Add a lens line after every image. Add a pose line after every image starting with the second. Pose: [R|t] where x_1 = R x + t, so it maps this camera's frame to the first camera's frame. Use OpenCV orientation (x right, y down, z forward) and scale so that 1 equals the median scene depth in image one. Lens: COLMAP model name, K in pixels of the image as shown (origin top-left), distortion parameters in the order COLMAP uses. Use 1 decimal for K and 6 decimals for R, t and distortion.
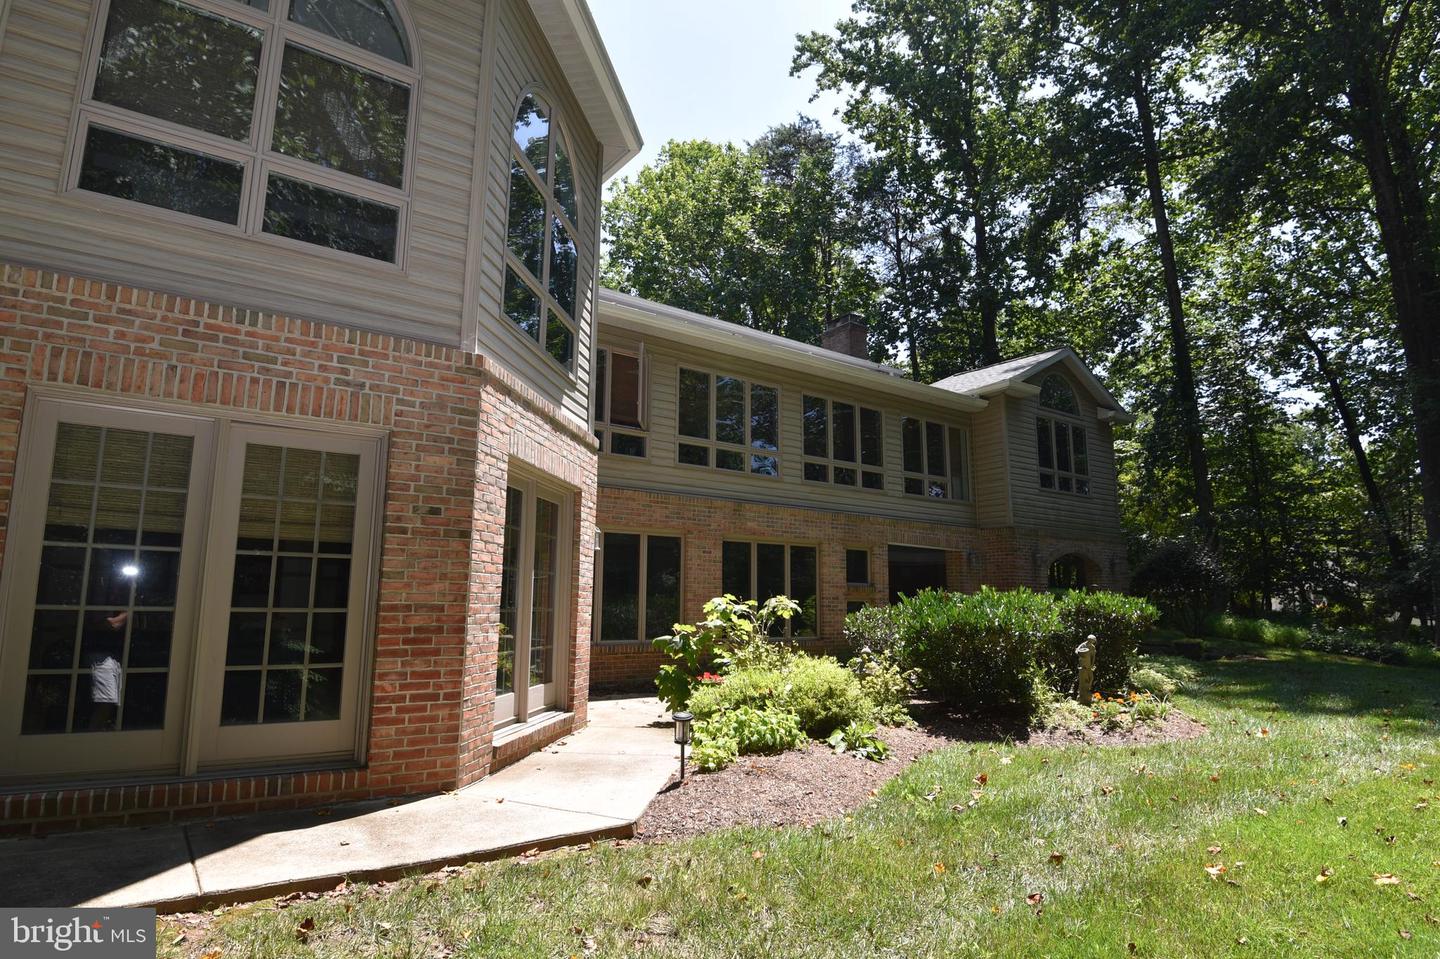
lens RADIAL K [[796.2, 0, 708.7], [0, 796.2, 473.2], [0, 0, 1]] dist [-0.013721, -0.022827]
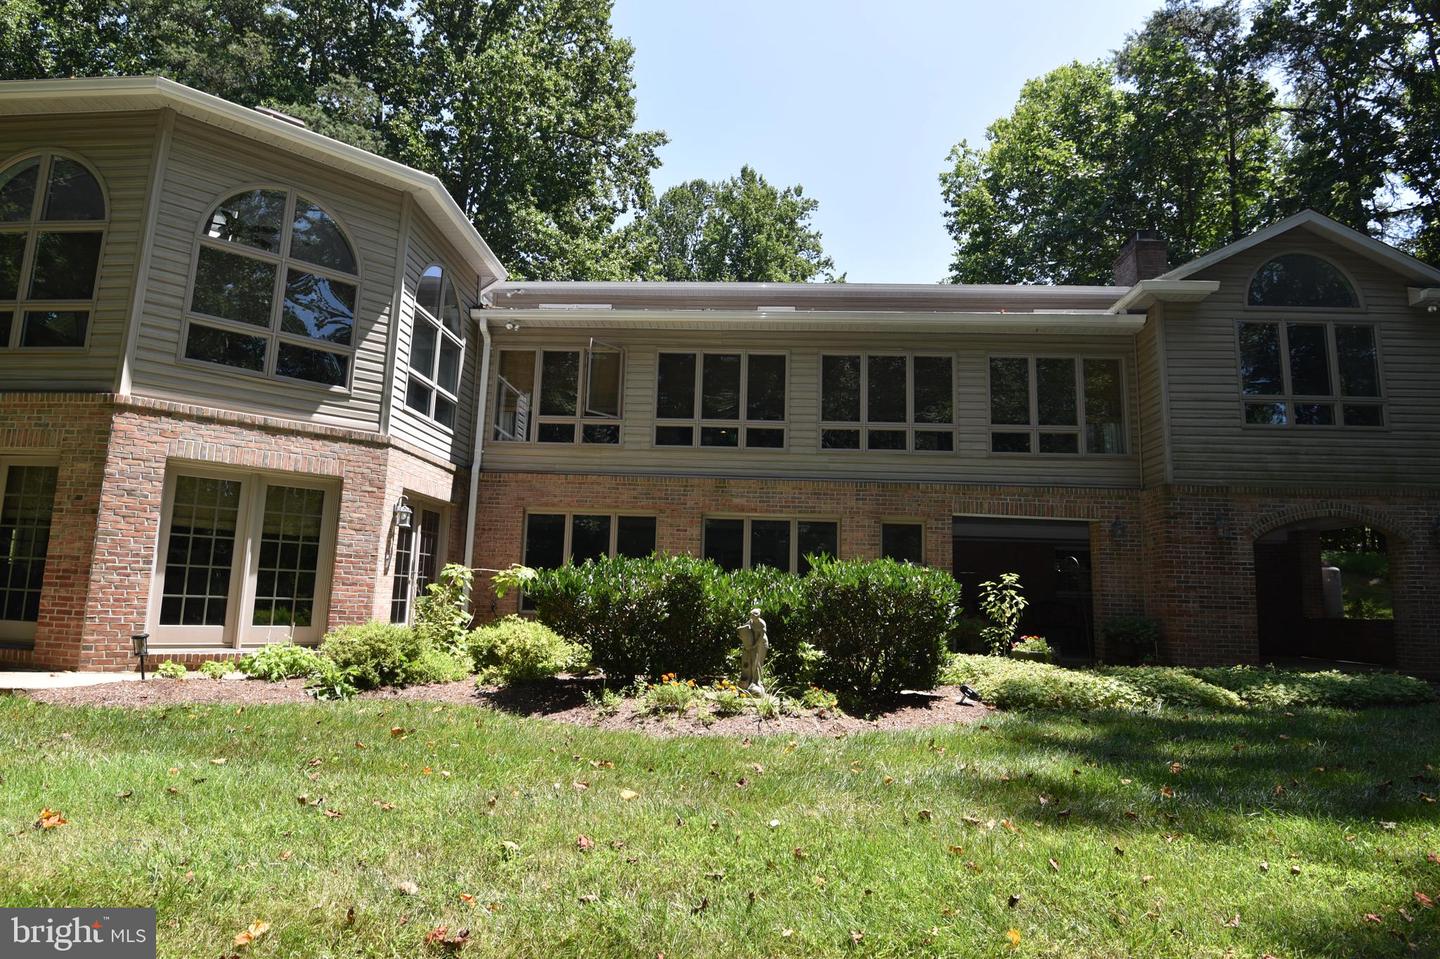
lens RADIAL K [[796.2, 0, 712.3], [0, 796.2, 478.4], [0, 0, 1]] dist [-0.013721, -0.022827]
pose [[0.766462, -0.077878, -0.637550, 1.581136], [0.079318, 0.996501, -0.026368, 0.147306], [0.637373, -0.030359, 0.769957, 0.588130]]
